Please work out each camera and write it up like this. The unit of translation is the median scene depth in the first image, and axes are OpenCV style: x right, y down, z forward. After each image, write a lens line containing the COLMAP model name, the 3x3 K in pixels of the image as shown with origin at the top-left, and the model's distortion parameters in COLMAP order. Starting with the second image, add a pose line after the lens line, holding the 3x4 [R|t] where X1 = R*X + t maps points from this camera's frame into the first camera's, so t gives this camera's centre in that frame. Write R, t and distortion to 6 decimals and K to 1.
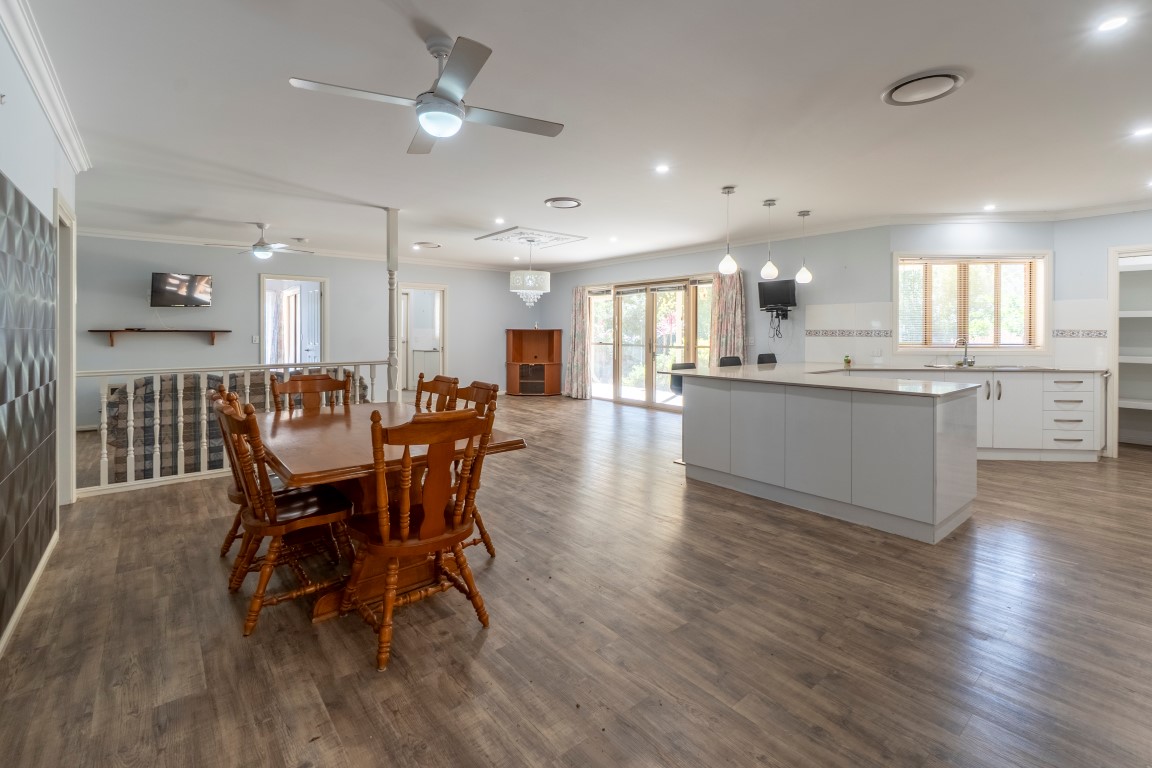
lens RADIAL K [[511.5, 0, 574.9], [0, 511.5, 331.1], [0, 0, 1]] dist [-0.000325, -0.000102]
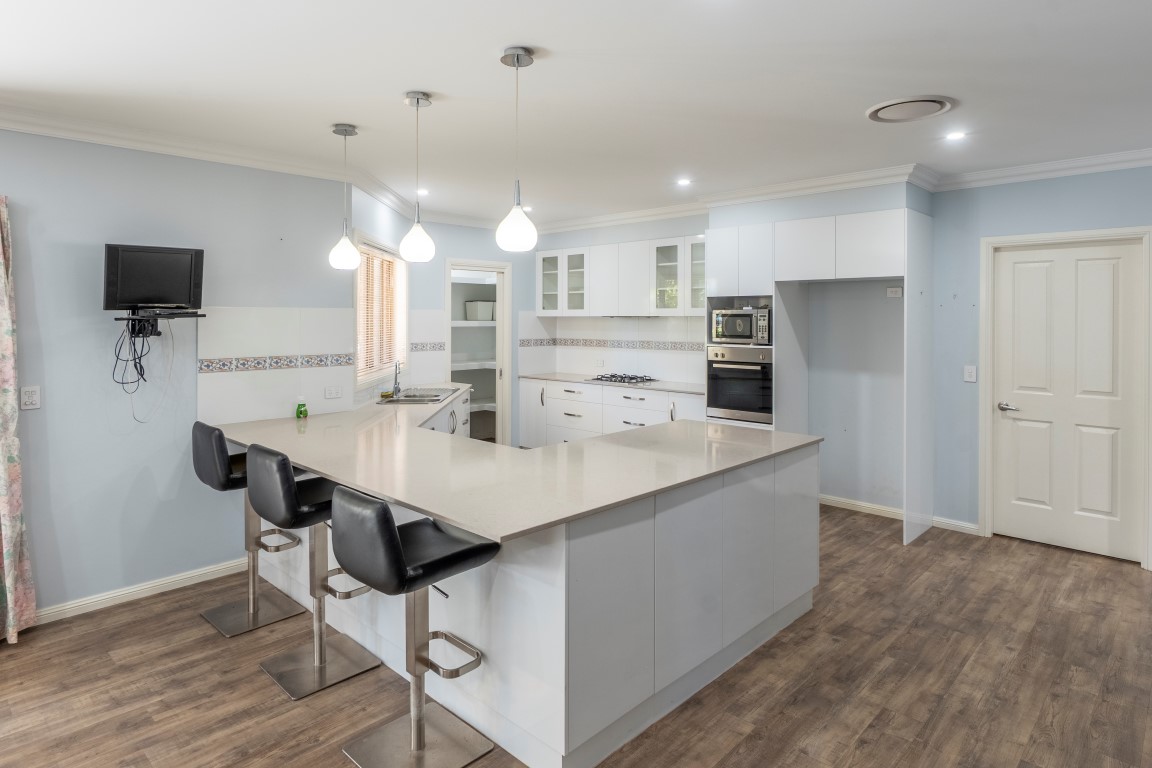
lens RADIAL K [[654.4, 0, 575.3], [0, 654.4, 322.3], [0, 0, 1]] dist [-0.000612, -0.000765]
pose [[-0.110038, -0.008439, 0.993892, -0.361698], [0.000650, 0.999963, 0.008562, -0.083799], [-0.993927, 0.001589, -0.110029, 1.479149]]
